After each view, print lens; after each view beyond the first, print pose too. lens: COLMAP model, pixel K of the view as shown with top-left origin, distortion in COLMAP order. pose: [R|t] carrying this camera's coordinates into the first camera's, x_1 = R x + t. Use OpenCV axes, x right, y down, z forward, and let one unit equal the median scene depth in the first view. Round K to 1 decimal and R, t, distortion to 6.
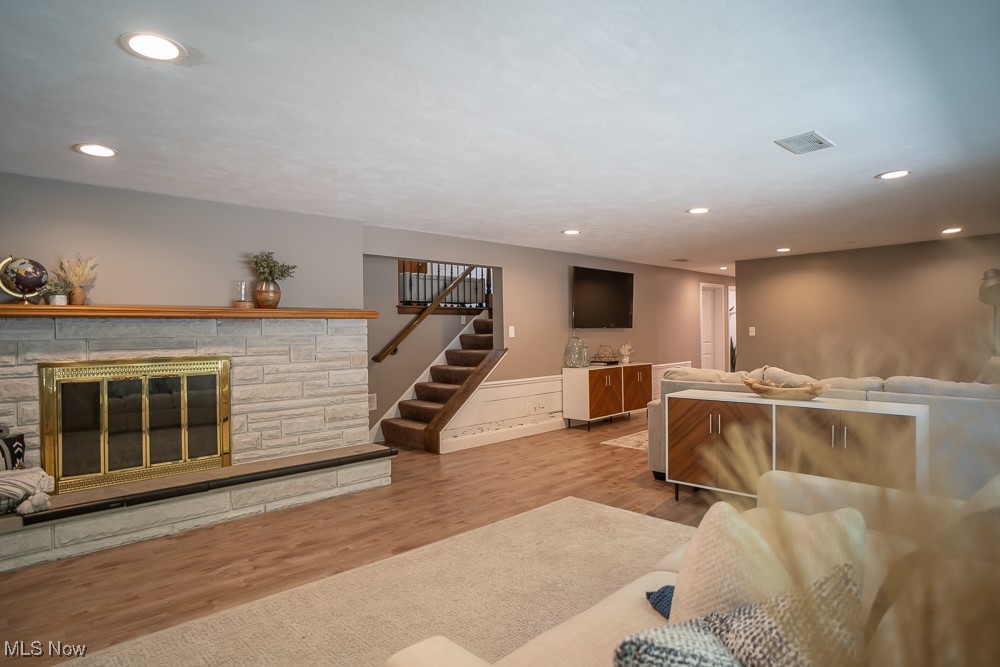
lens RADIAL K [[541.5, 0, 494.3], [0, 541.5, 333.5], [0, 0, 1]] dist [-0.031158, 0.000828]
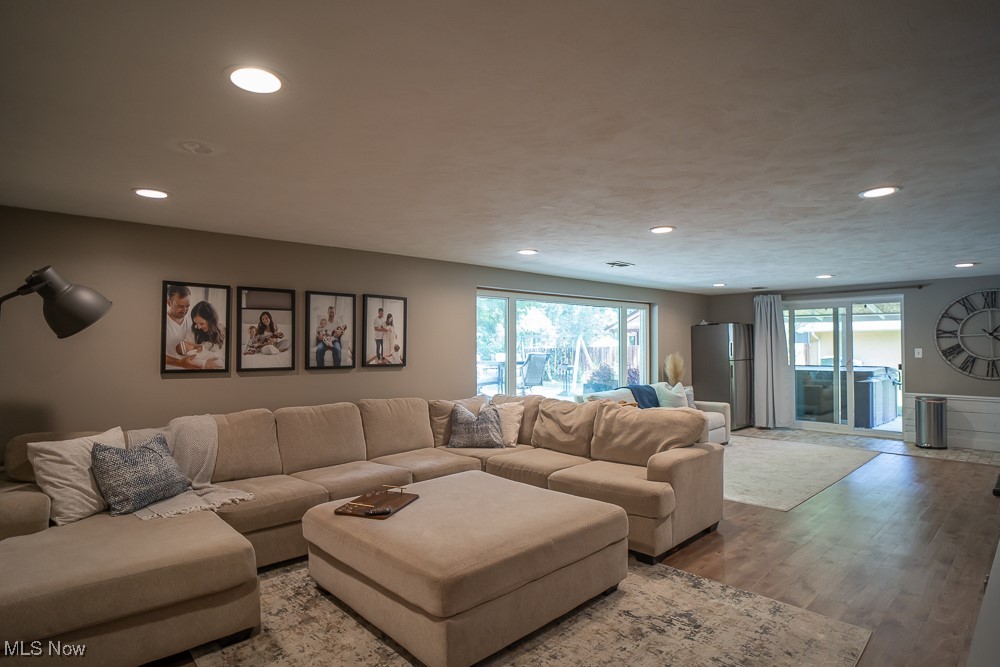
lens RADIAL K [[541.5, 0, 494.3], [0, 541.5, 333.5], [0, 0, 1]] dist [-0.031158, 0.000828]
pose [[-0.999815, 0.018843, 0.003855, 0.684991], [0.018748, 0.999550, -0.023417, -0.049946], [-0.004295, -0.023340, -0.999718, 1.974875]]
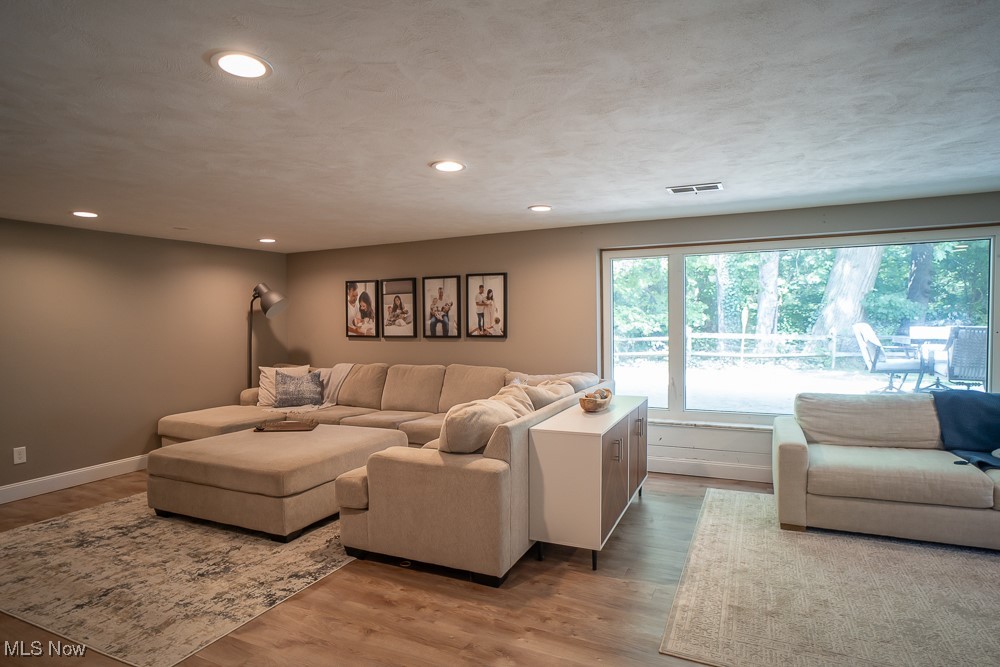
lens RADIAL K [[541.5, 0, 494.3], [0, 541.5, 333.5], [0, 0, 1]] dist [-0.031158, 0.000828]
pose [[-0.355423, 0.001495, 0.934704, -0.285253], [0.015971, 0.999862, 0.004474, -0.025354], [-0.934569, 0.016518, -0.355398, 1.251781]]
